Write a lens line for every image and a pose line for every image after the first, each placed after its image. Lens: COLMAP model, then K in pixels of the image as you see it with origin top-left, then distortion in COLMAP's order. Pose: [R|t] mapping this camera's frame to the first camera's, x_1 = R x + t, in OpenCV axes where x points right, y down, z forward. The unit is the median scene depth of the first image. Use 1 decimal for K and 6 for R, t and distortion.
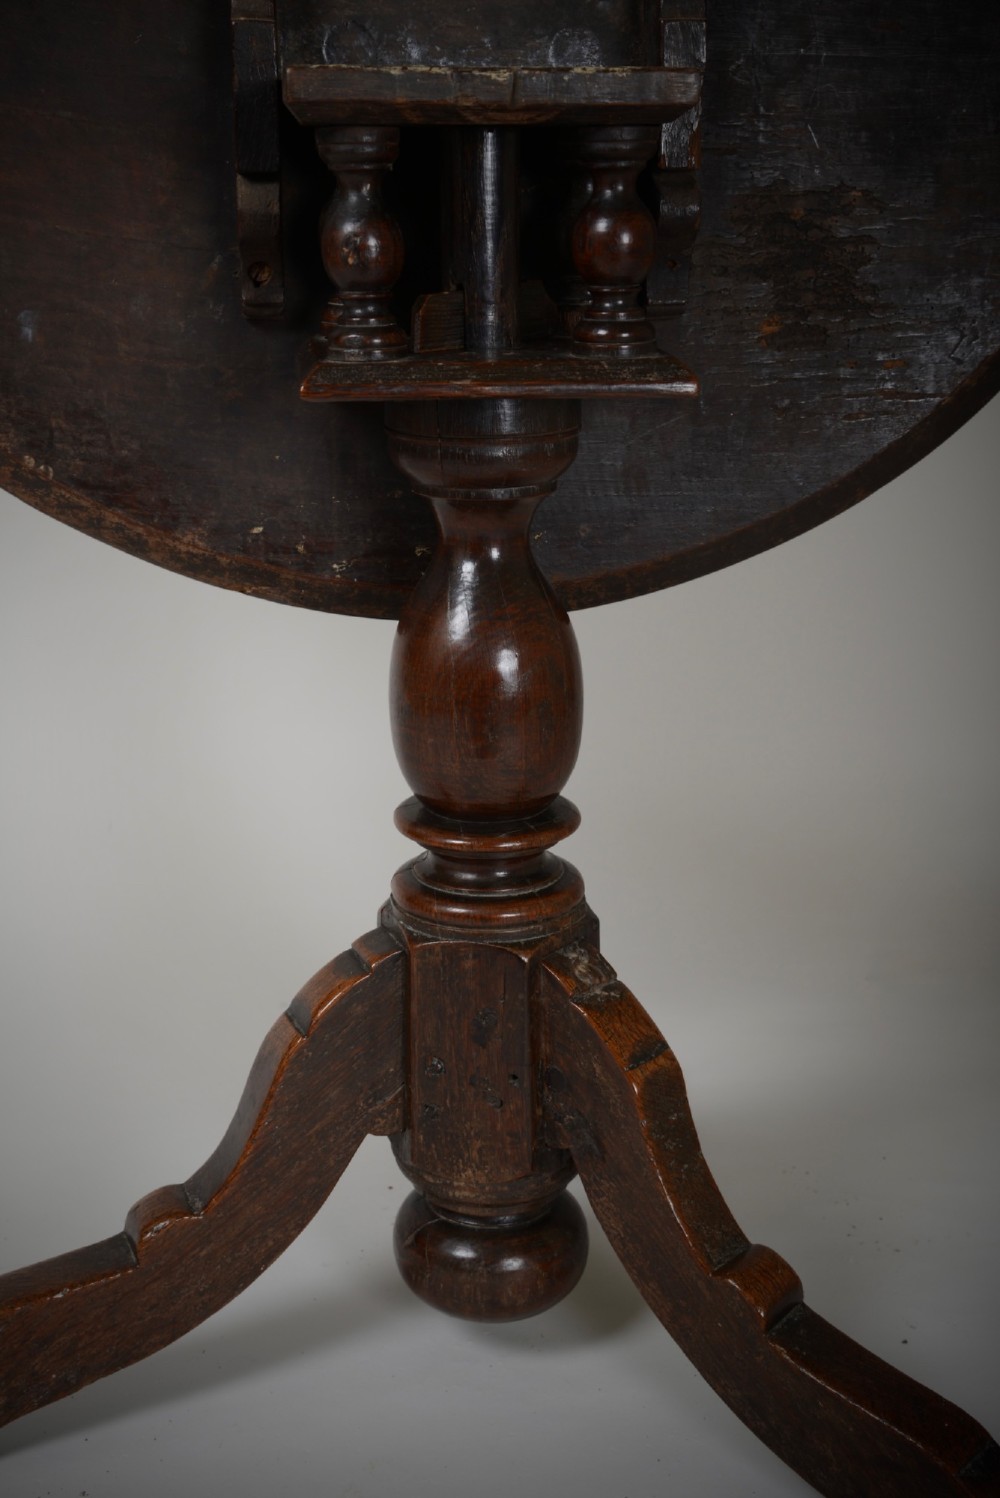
lens RADIAL K [[1987.5, 0, 500.0], [0, 1987.5, 749.0], [0, 0, 1]] dist [0.123228, 0.109339]
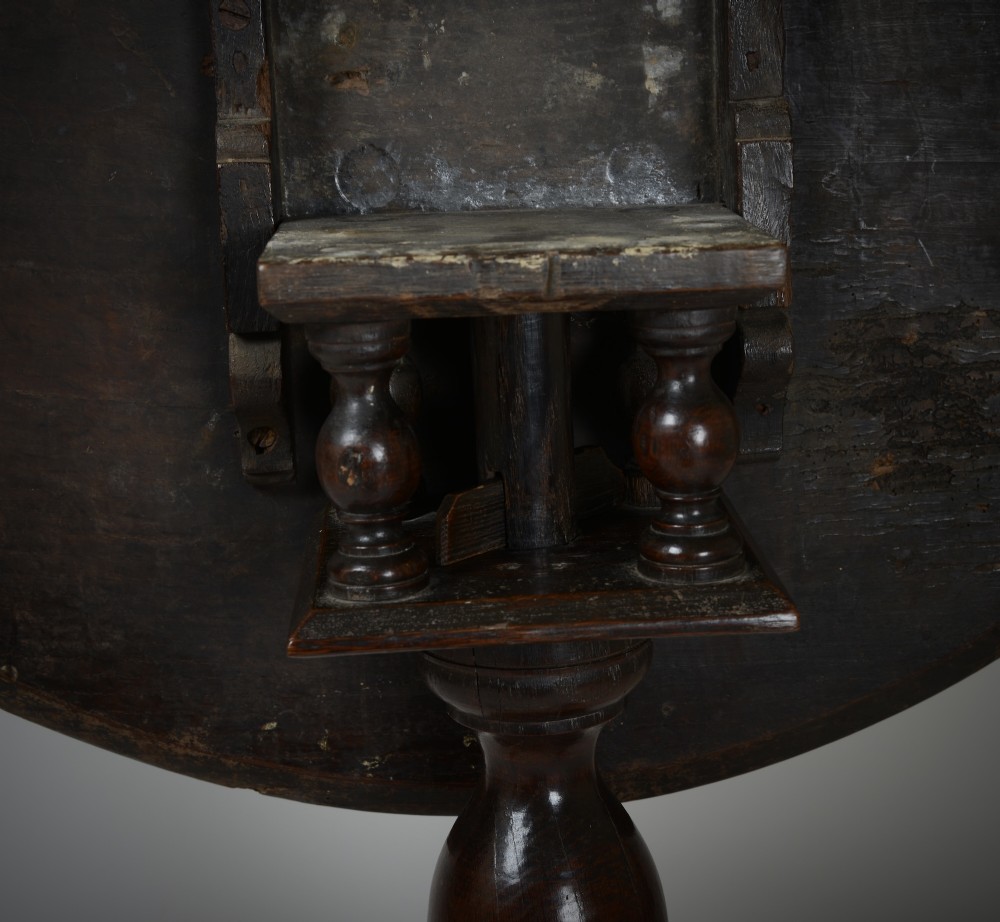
lens RADIAL K [[1895.7, 0, 590.5], [0, 1895.7, 460.4], [0, 0, 1]] dist [0.096596, 0.254831]
pose [[0.999546, -0.026020, -0.015176, 0.026547], [0.024896, 0.997233, -0.070048, -0.168311], [0.016957, 0.069638, 0.997428, 0.219699]]
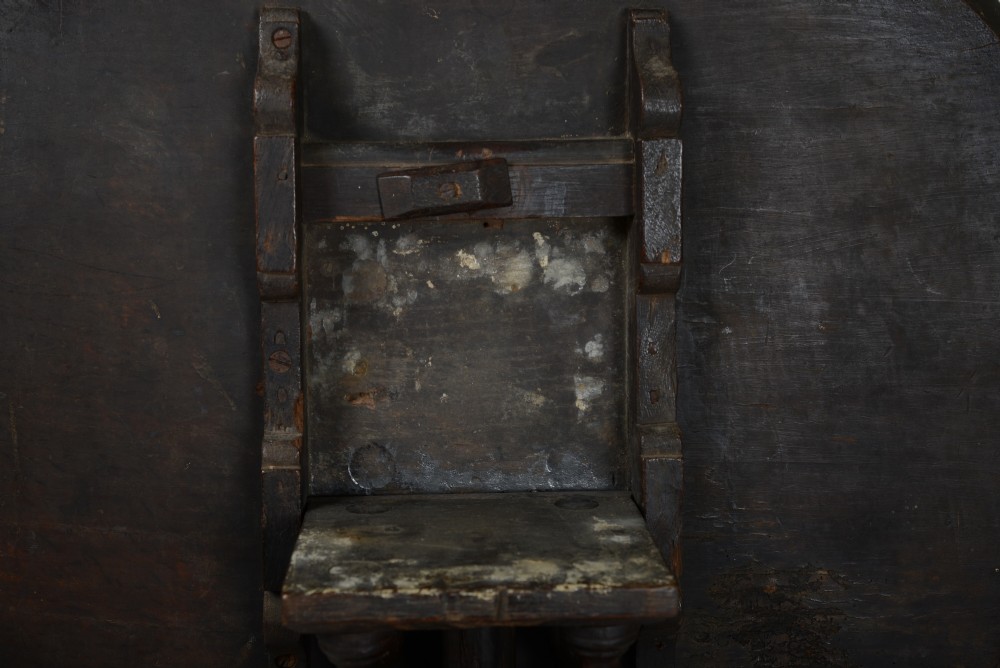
lens RADIAL K [[1326.8, 0, 500.0], [0, 1326.8, 334.0], [0, 0, 1]] dist [0.123228, 0.109339]
pose [[0.999047, -0.003803, -0.043480, 0.031254], [-0.003309, 0.986730, -0.162333, -0.292869], [0.043521, 0.162322, 0.985778, 0.241443]]
